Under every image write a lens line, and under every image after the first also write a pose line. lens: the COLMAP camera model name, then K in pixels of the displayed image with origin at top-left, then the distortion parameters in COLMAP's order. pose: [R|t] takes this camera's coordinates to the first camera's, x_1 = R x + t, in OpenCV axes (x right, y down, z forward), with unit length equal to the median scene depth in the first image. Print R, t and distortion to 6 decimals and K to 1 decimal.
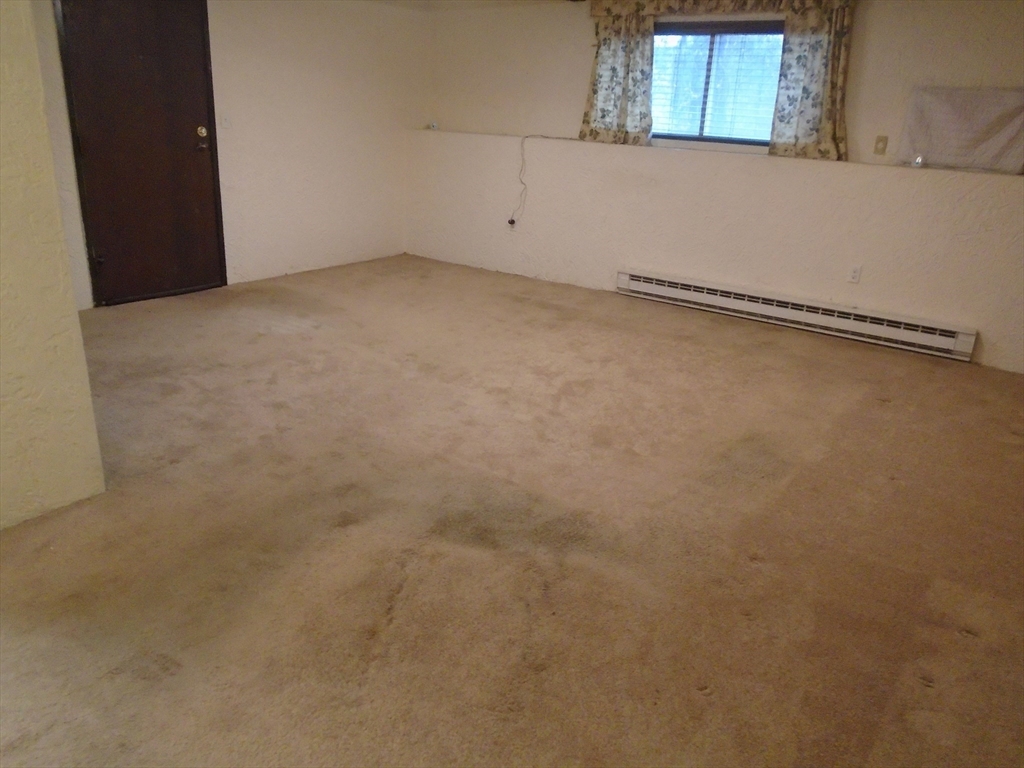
lens RADIAL K [[772.6, 0, 512.0], [0, 772.6, 384.0], [0, 0, 1]] dist [-0.013631, 0.005098]
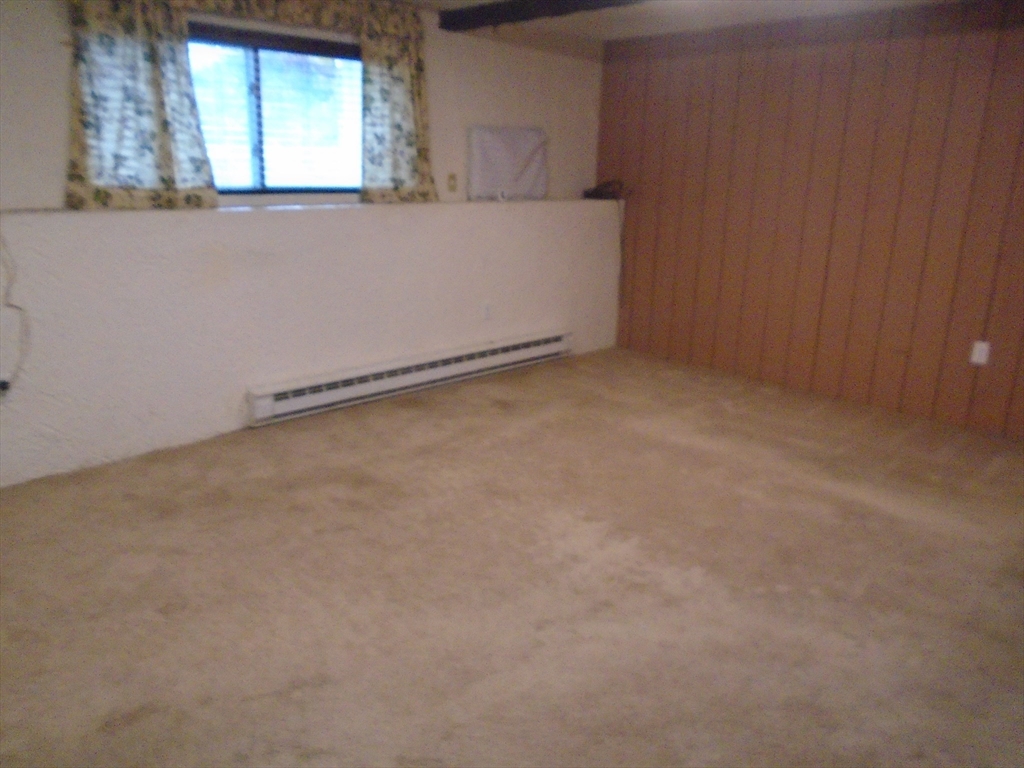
lens RADIAL K [[782.8, 0, 512.0], [0, 782.8, 384.0], [0, 0, 1]] dist [-0.044214, 0.063814]
pose [[0.170771, -0.311566, 0.934753, -0.518001], [0.320660, 0.914618, 0.246273, -0.291309], [-0.931673, 0.257682, 0.256097, 0.726385]]
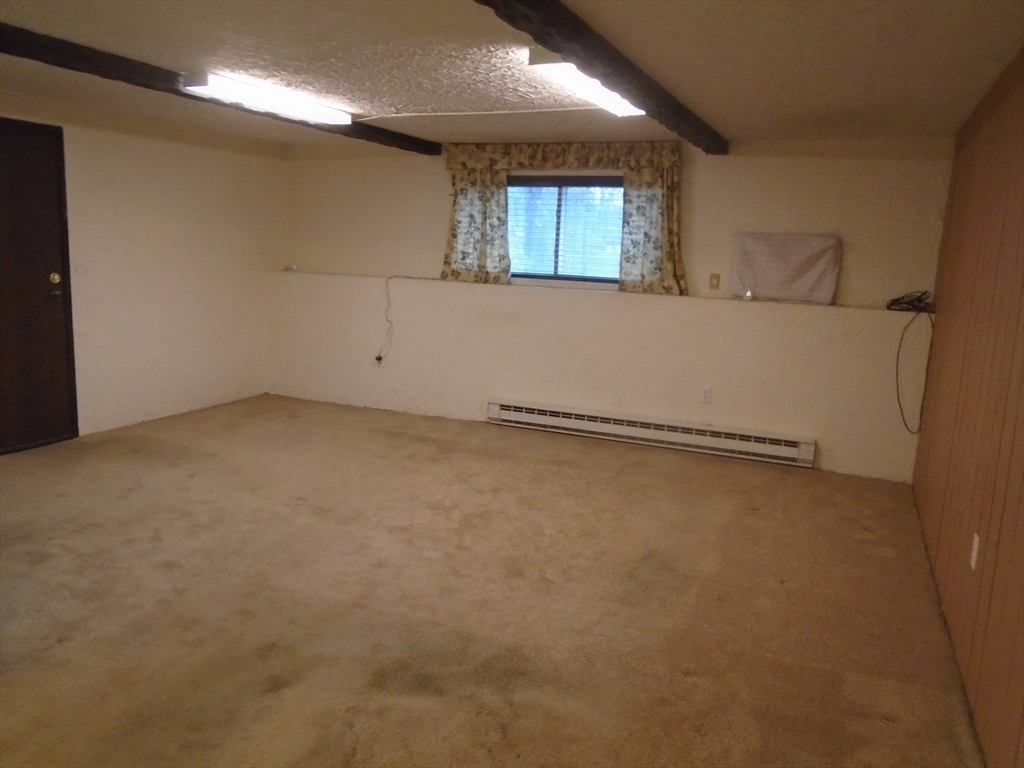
lens RADIAL K [[772.6, 0, 512.0], [0, 772.6, 384.0], [0, 0, 1]] dist [-0.013631, 0.005098]
pose [[0.976193, -0.042089, 0.212783, -0.059641], [0.076312, 0.984919, -0.155279, -0.007590], [-0.203039, 0.167821, 0.964682, -0.011024]]
